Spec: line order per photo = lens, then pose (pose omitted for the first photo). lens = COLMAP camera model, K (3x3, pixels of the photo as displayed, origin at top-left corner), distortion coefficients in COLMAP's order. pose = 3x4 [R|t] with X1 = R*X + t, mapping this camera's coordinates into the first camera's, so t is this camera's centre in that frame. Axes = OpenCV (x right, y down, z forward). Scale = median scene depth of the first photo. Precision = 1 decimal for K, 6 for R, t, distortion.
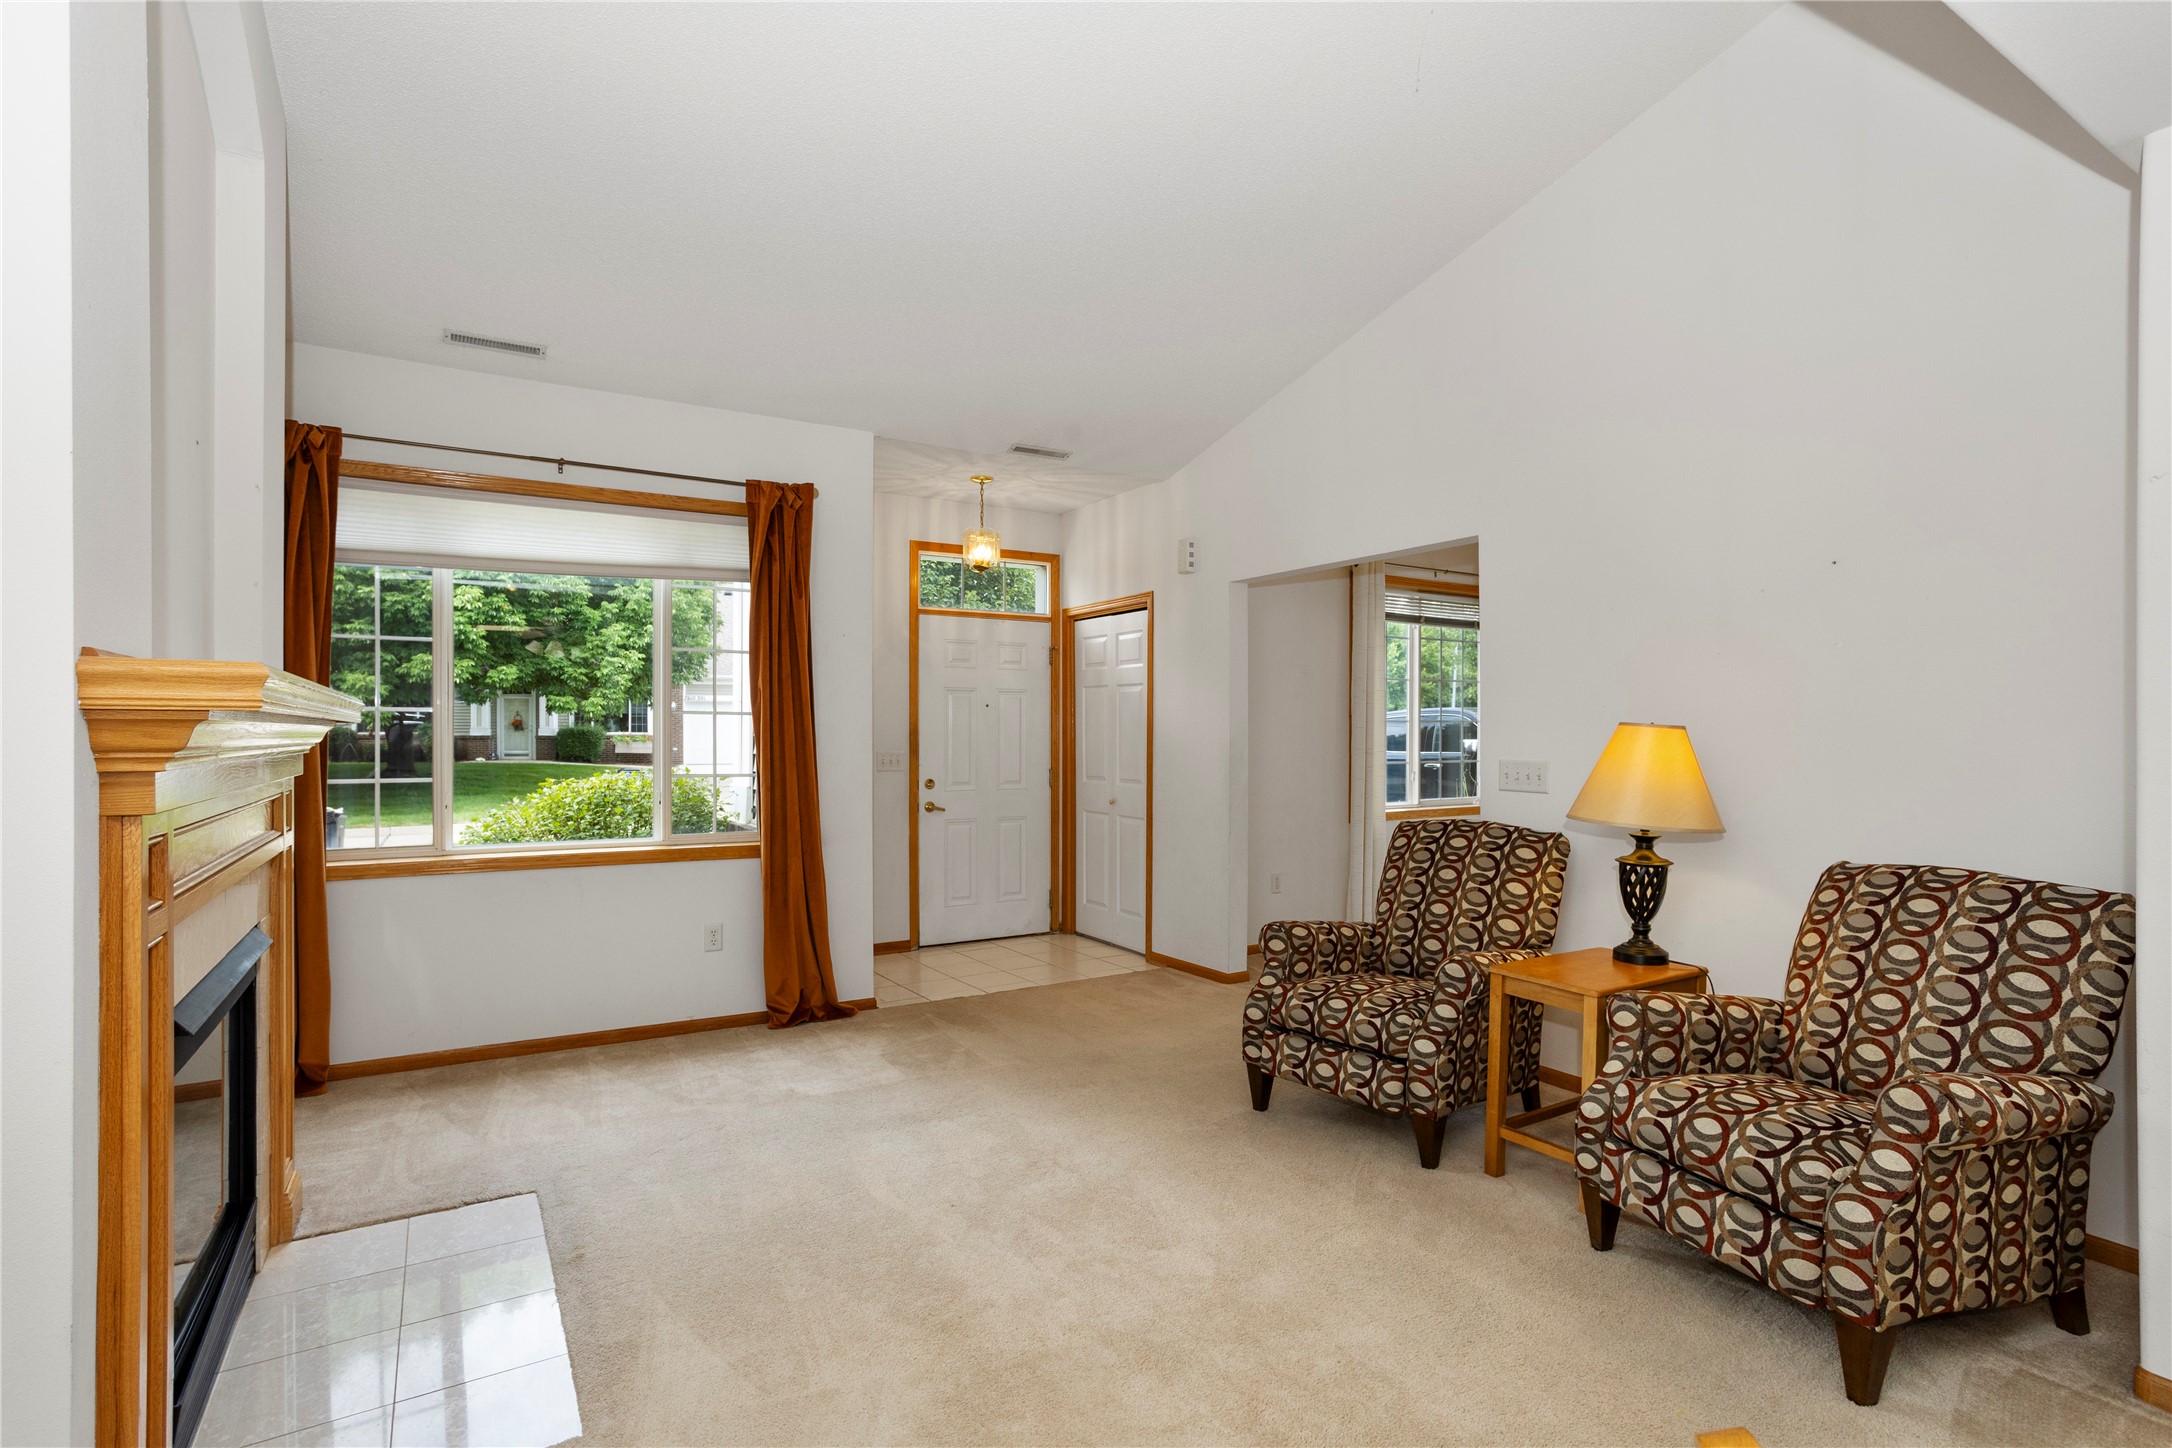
lens RADIAL K [[1058.8, 0, 1086.0], [0, 1058.8, 724.0], [0, 0, 1]] dist [-0.052667, 0.028805]
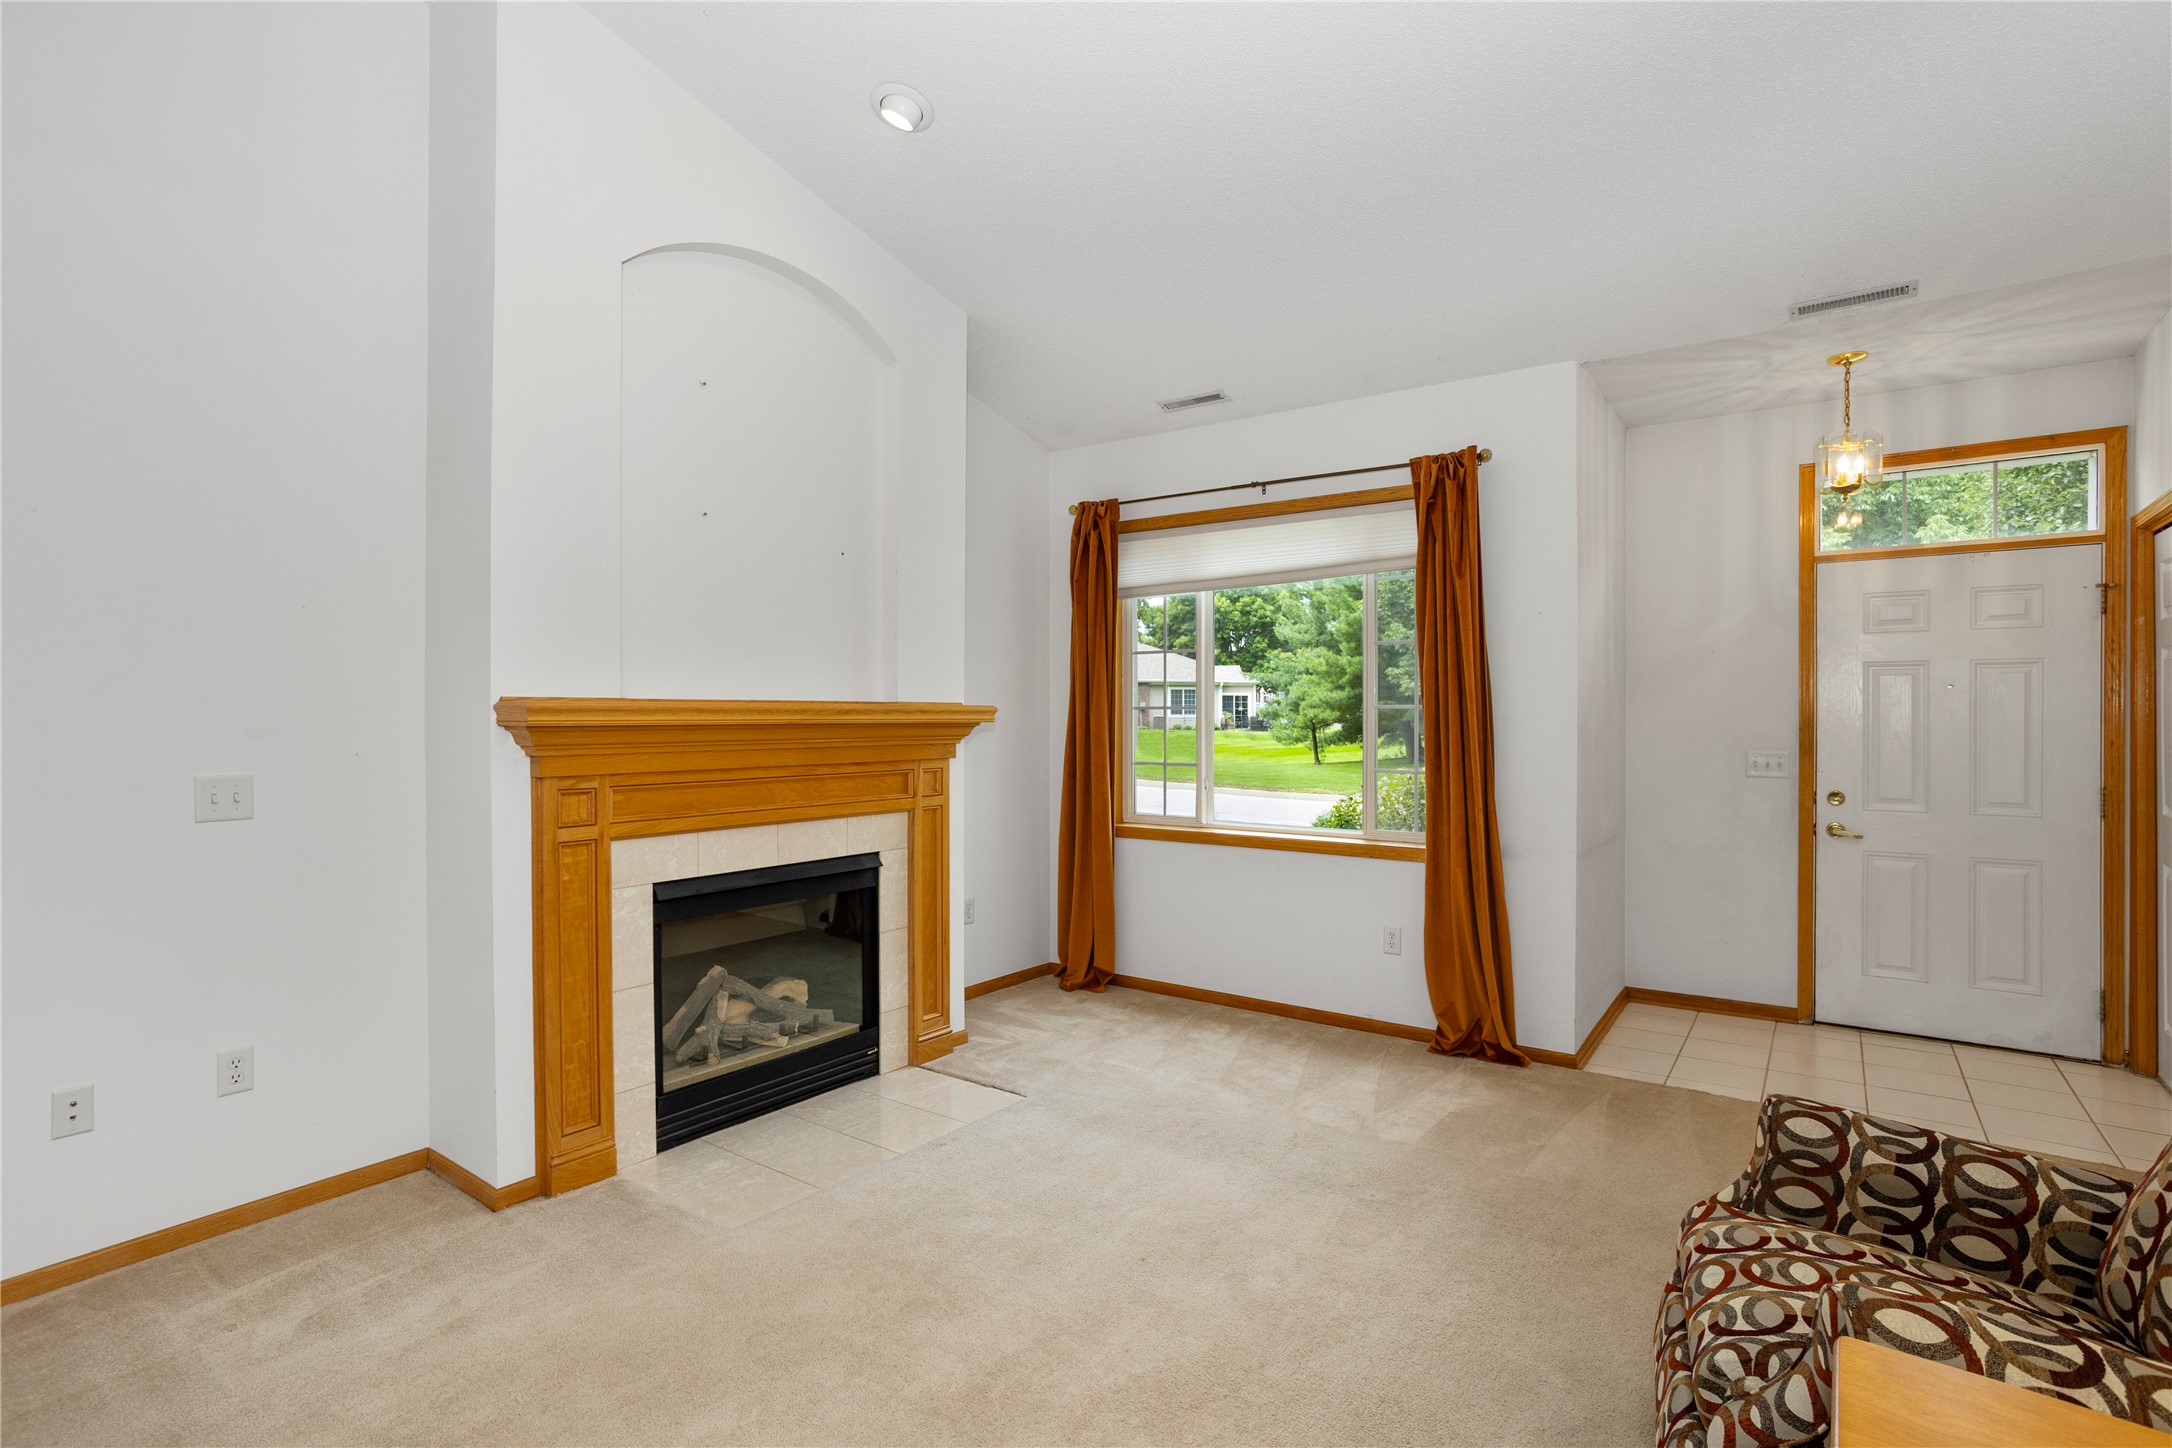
lens RADIAL K [[1049.6, 0, 1136.7], [0, 1049.6, 708.0], [0, 0, 1]] dist [-0.032510, 0.000278]
pose [[0.394821, -0.005707, -0.918740, 0.435354], [0.010587, 0.999943, -0.001662, -0.011131], [0.918697, -0.009071, 0.394859, 0.401871]]
